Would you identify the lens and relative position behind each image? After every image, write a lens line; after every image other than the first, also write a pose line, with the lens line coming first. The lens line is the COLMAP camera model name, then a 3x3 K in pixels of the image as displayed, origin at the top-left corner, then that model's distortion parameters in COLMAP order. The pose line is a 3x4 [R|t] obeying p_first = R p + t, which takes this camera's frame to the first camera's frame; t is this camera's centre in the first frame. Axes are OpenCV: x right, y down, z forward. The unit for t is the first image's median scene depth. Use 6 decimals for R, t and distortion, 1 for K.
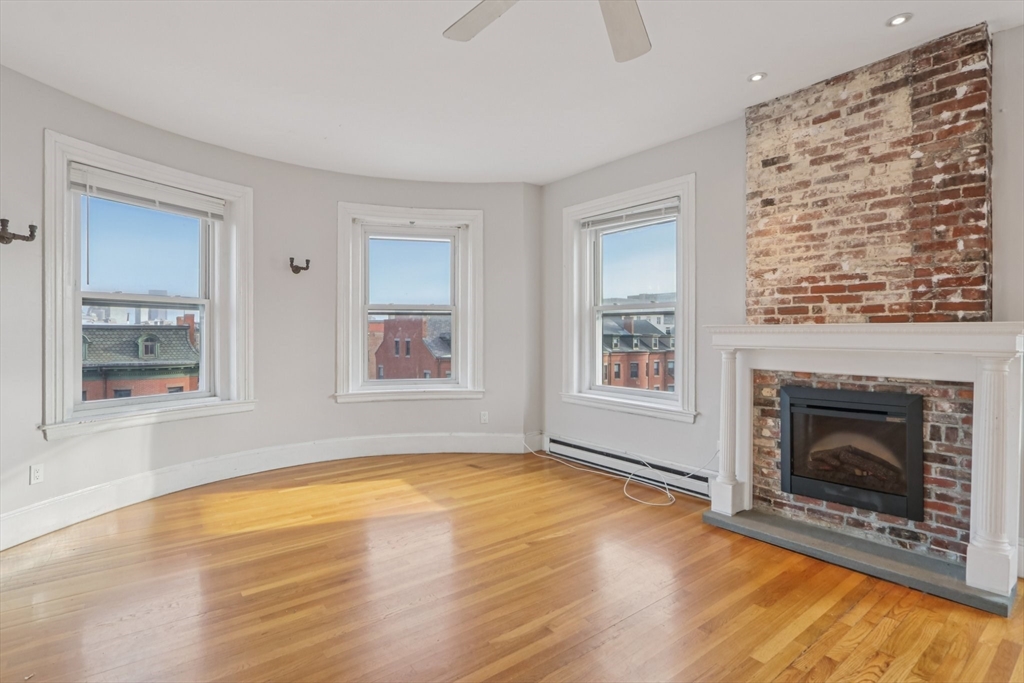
lens RADIAL K [[482.6, 0, 500.0], [0, 482.6, 338.8], [0, 0, 1]] dist [-0.013820, 0.001811]
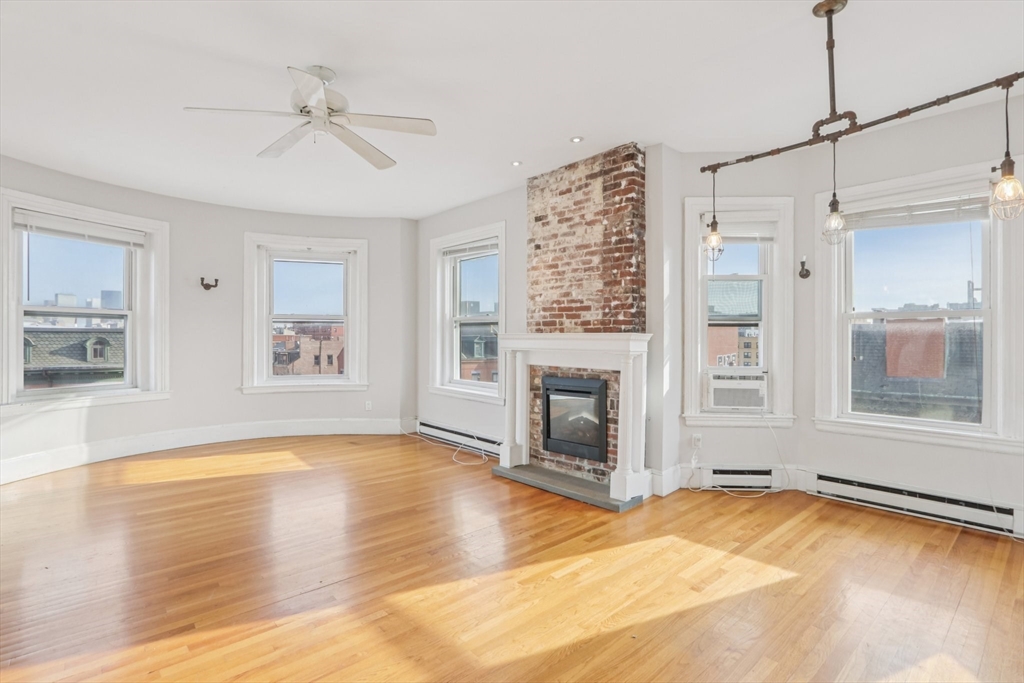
lens RADIAL K [[482.6, 0, 506.2], [0, 482.6, 343.0], [0, 0, 1]] dist [-0.013820, 0.001811]
pose [[0.997424, 0.002763, 0.071680, 0.361670], [-0.002766, 0.999996, -0.000061, -0.000071], [-0.071680, -0.000137, 0.997428, -0.410761]]
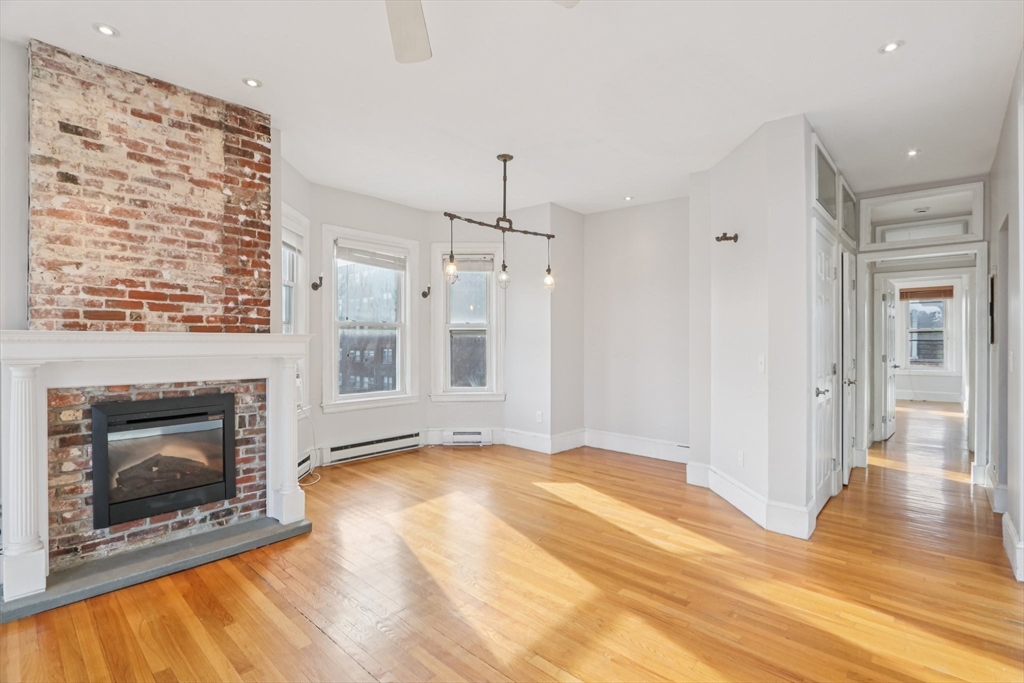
lens RADIAL K [[482.6, 0, 507.0], [0, 482.6, 341.8], [0, 0, 1]] dist [-0.013820, 0.001811]
pose [[-0.157981, -0.003541, 0.987436, -0.339791], [0.007053, 0.999964, 0.004714, -0.009880], [-0.987417, 0.007710, -0.157950, 0.404008]]
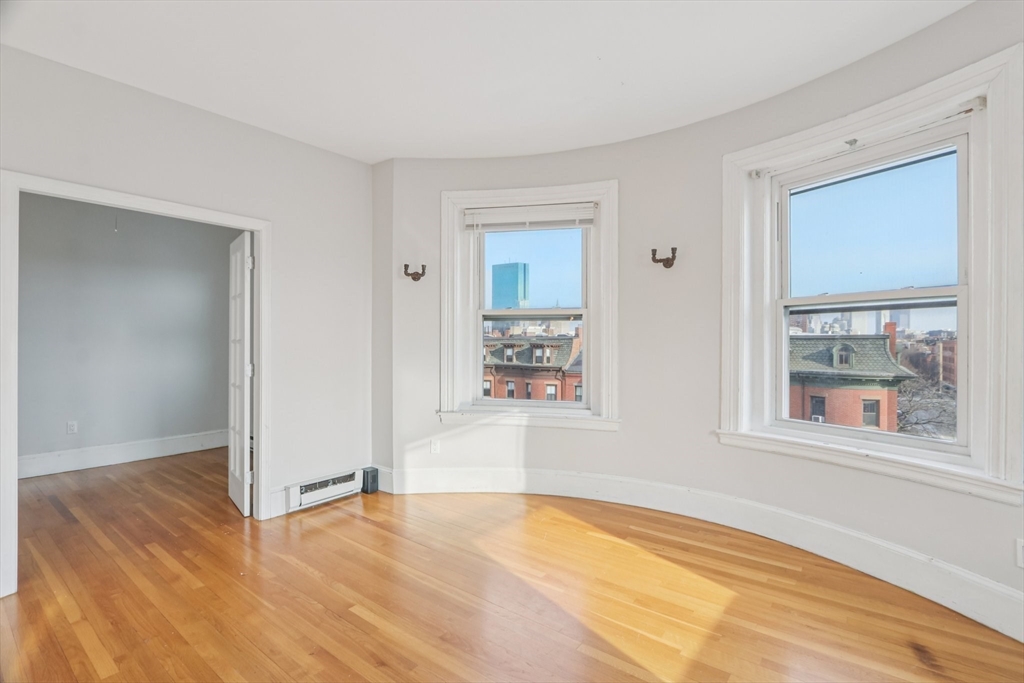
lens RADIAL K [[482.6, 0, 508.9], [0, 482.6, 338.6], [0, 0, 1]] dist [-0.013820, 0.001811]
pose [[0.265976, -0.007069, -0.963954, 0.370080], [-0.011826, 0.999874, -0.010595, -0.011760], [0.963907, 0.014218, 0.265859, 0.752487]]
